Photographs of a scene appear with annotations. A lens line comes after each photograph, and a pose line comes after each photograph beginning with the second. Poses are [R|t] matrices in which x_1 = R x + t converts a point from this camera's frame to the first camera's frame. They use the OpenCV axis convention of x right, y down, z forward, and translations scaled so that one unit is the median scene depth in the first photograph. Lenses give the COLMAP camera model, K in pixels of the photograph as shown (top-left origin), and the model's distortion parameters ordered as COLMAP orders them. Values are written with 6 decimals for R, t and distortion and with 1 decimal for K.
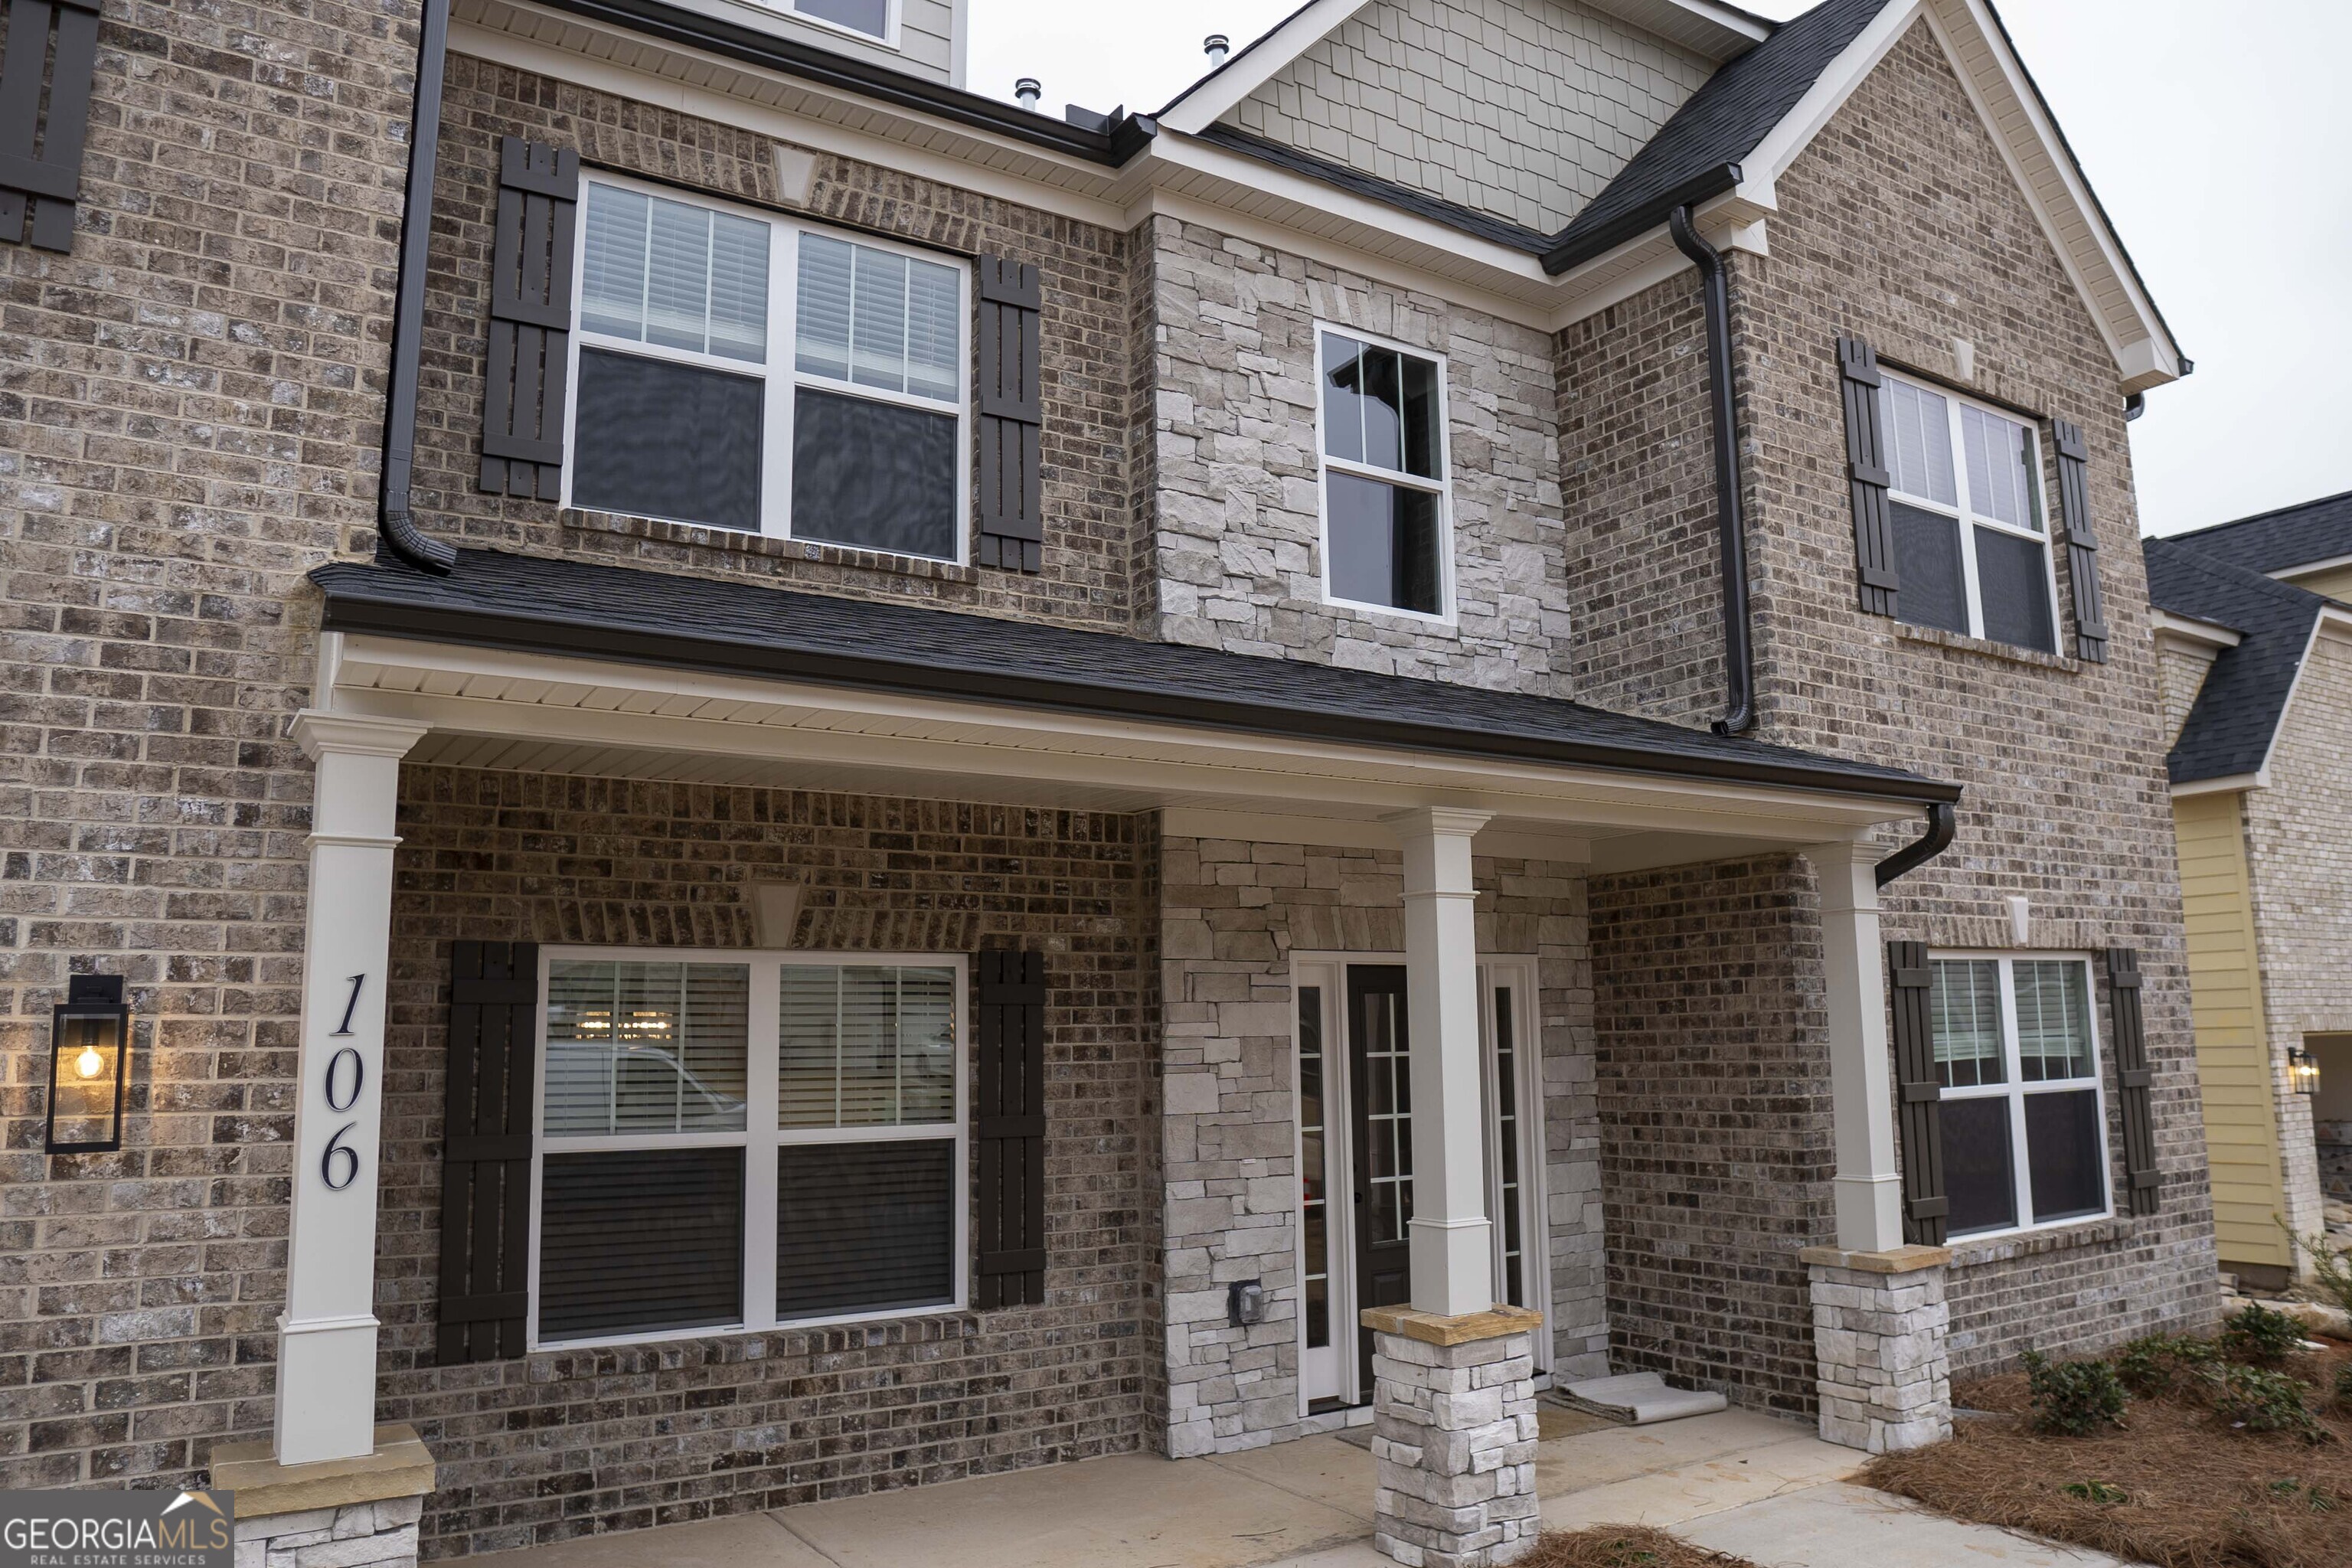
lens RADIAL K [[1658.0, 0, 1180.2], [0, 1658.0, 773.4], [0, 0, 1]] dist [-0.101595, 0.051543]
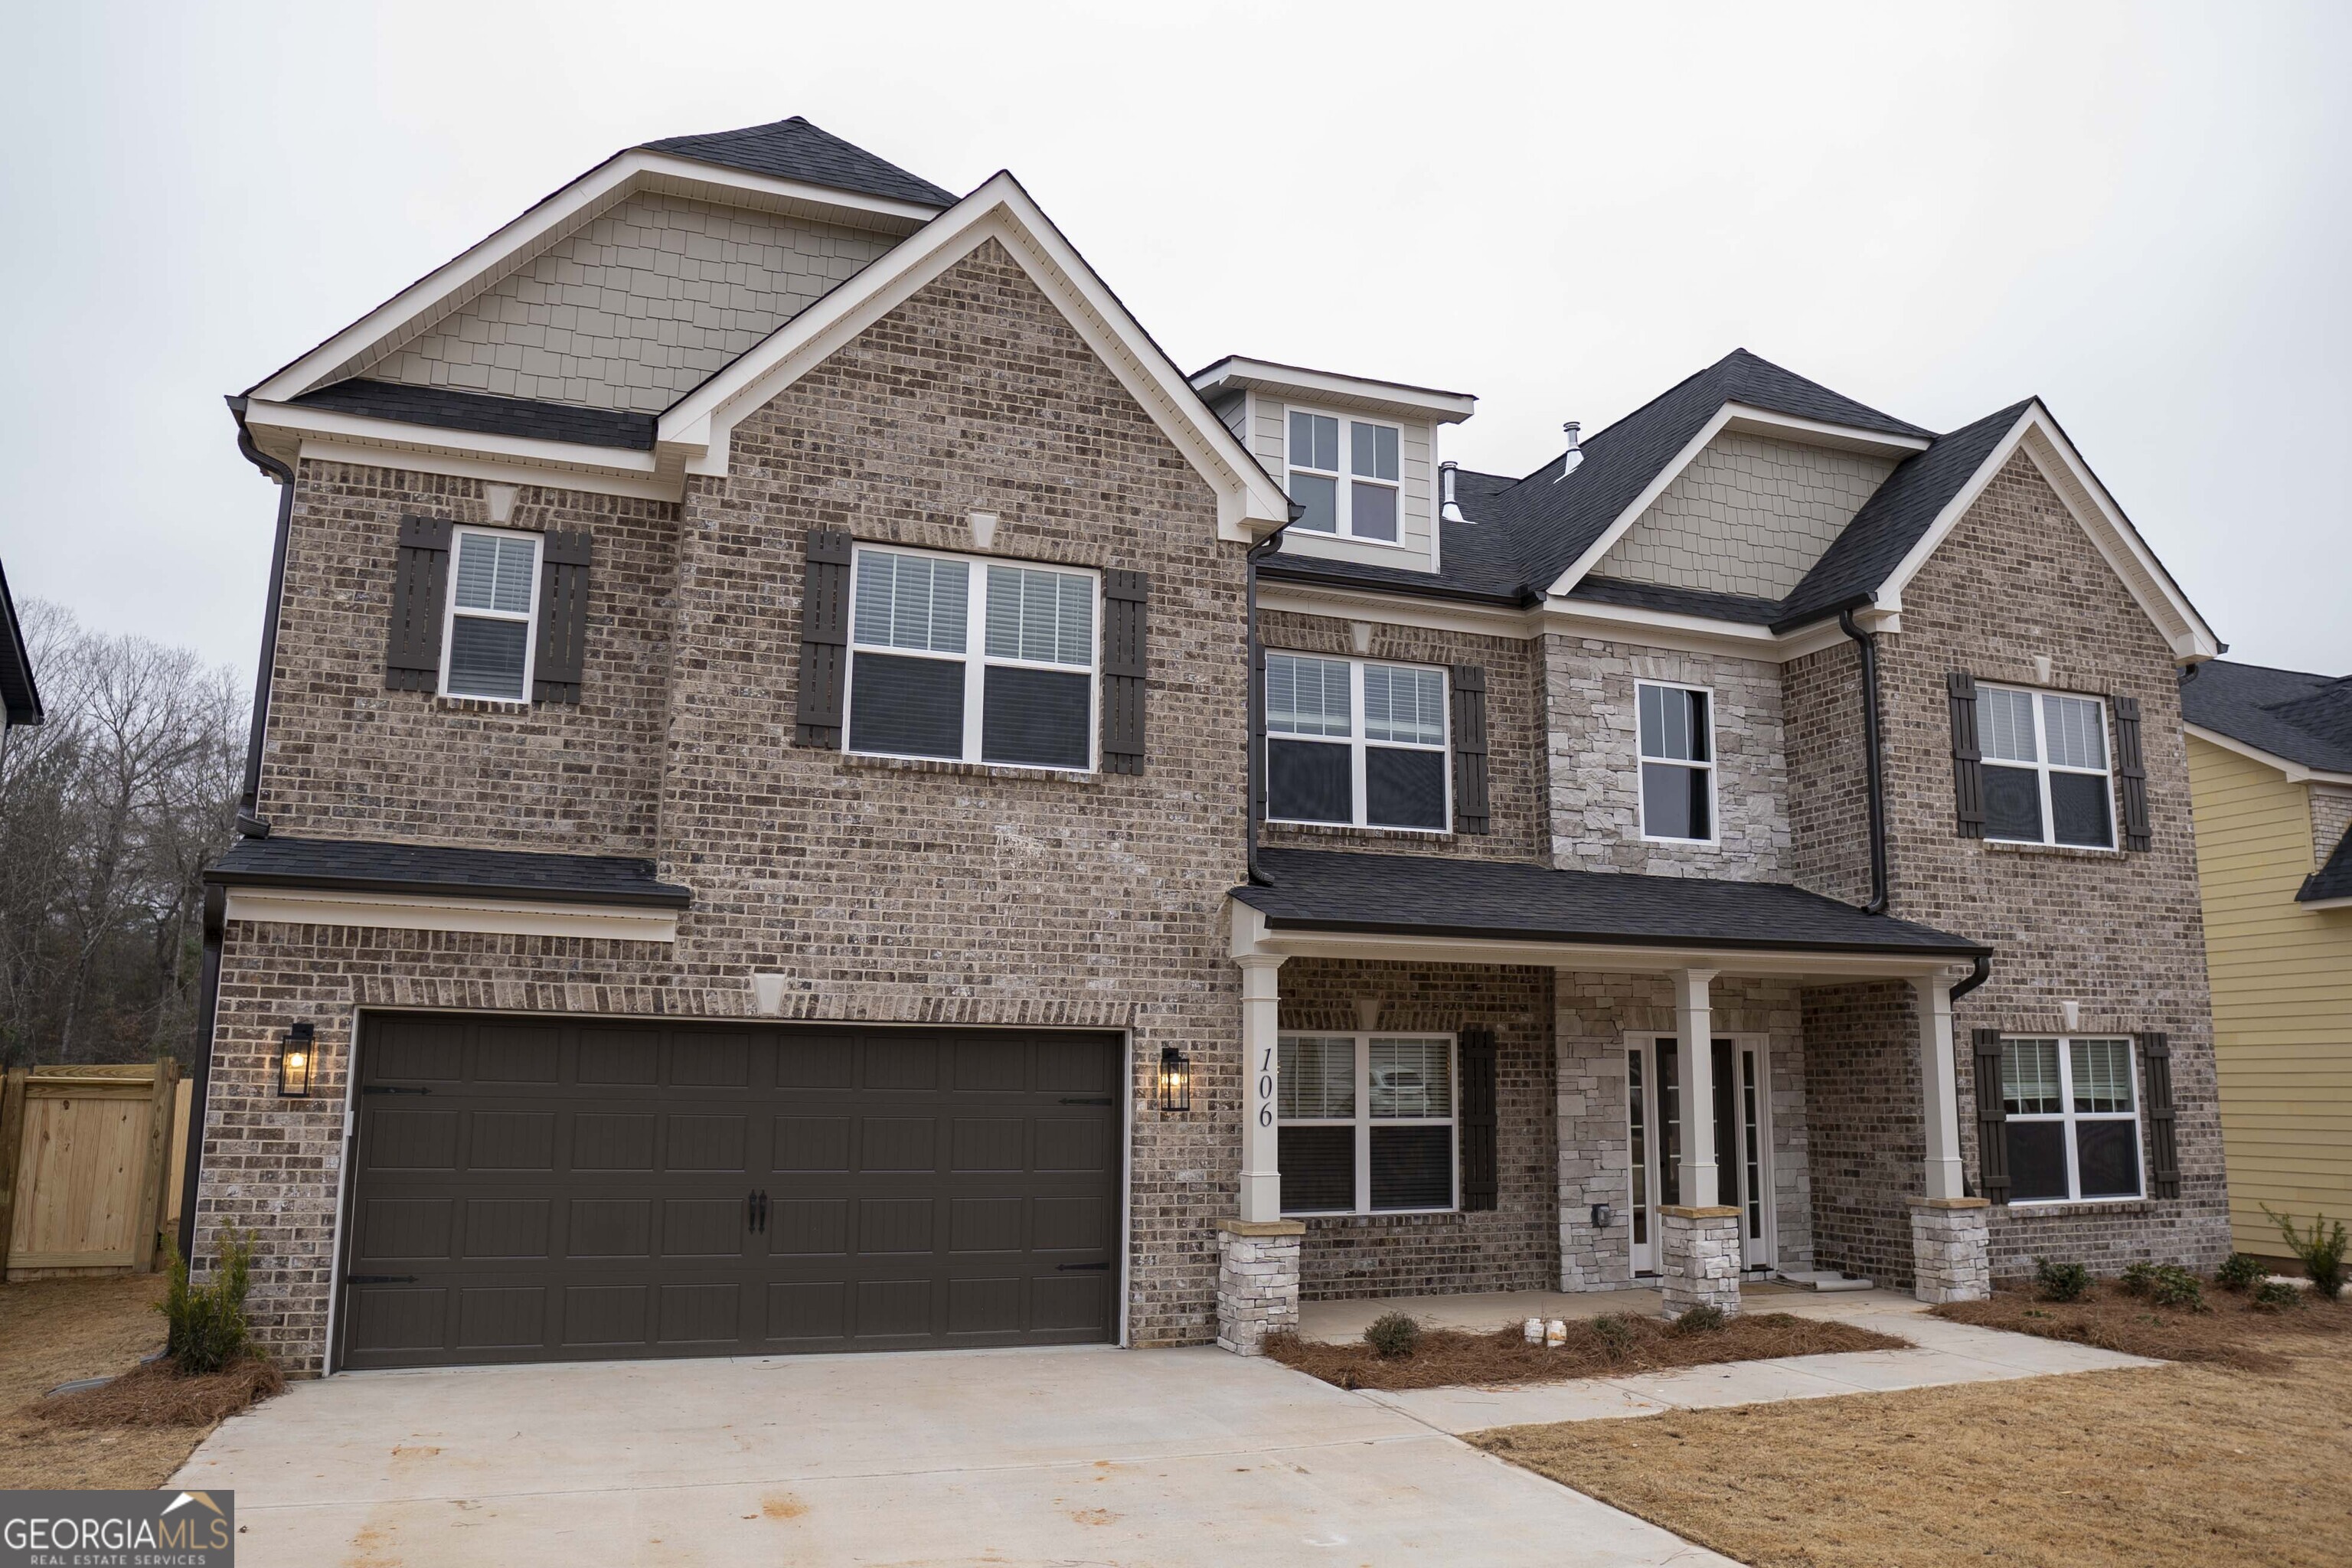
lens RADIAL K [[1658.0, 0, 1185.8], [0, 1658.0, 774.3], [0, 0, 1]] dist [-0.101595, 0.051543]
pose [[0.978510, -0.014223, -0.205709, -0.032641], [0.009309, 0.999648, -0.024836, -0.143226], [0.205989, 0.022388, 0.978298, -0.936648]]
